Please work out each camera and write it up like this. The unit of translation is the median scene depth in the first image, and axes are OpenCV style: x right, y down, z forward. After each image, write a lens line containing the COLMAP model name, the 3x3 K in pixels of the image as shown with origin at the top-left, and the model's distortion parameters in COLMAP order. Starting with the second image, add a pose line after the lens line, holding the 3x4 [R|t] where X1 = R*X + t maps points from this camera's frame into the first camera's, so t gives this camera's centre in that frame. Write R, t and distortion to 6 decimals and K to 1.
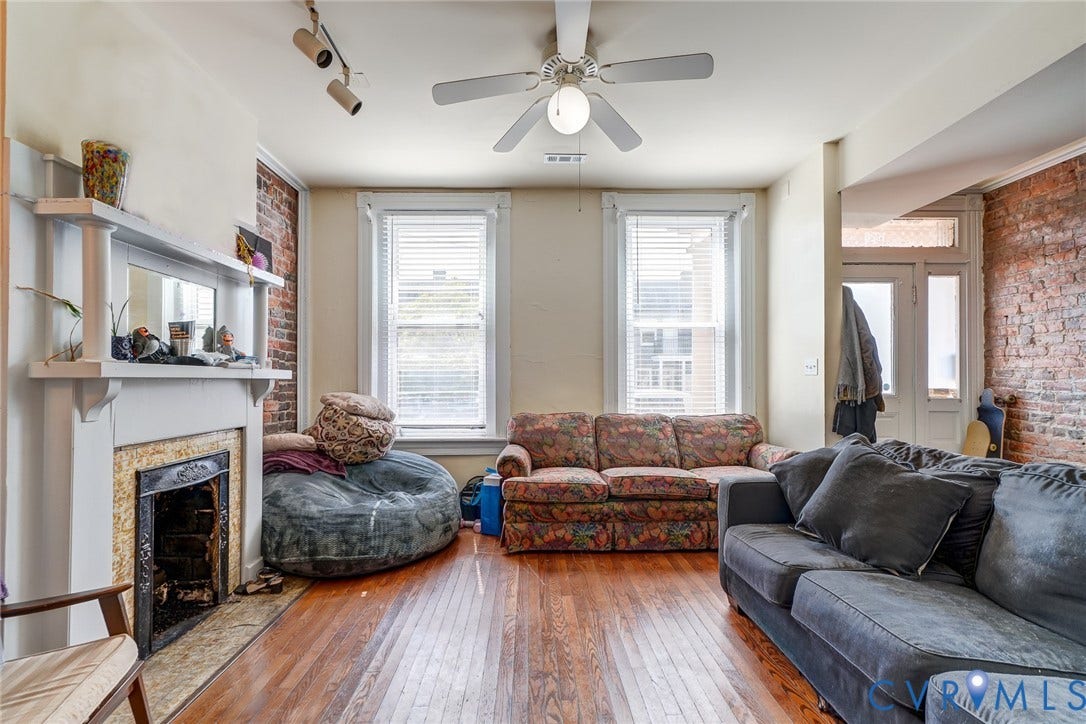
lens RADIAL K [[505.5, 0, 539.3], [0, 505.5, 371.4], [0, 0, 1]] dist [0.001374, 0.001518]
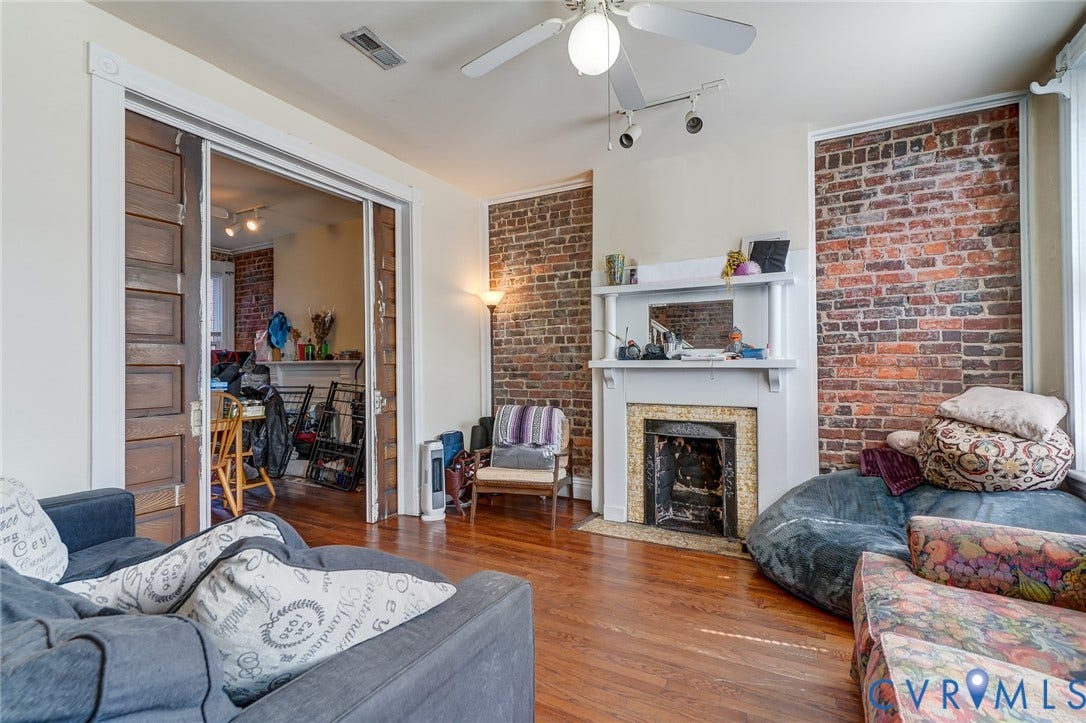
lens RADIAL K [[505.5, 0, 543.3], [0, 505.5, 360.9], [0, 0, 1]] dist [0.001374, 0.001518]
pose [[-0.503199, -0.004676, -0.864158, 0.830710], [0.020407, 0.999642, -0.017292, 0.010587], [0.863930, -0.026336, -0.502924, 1.377416]]
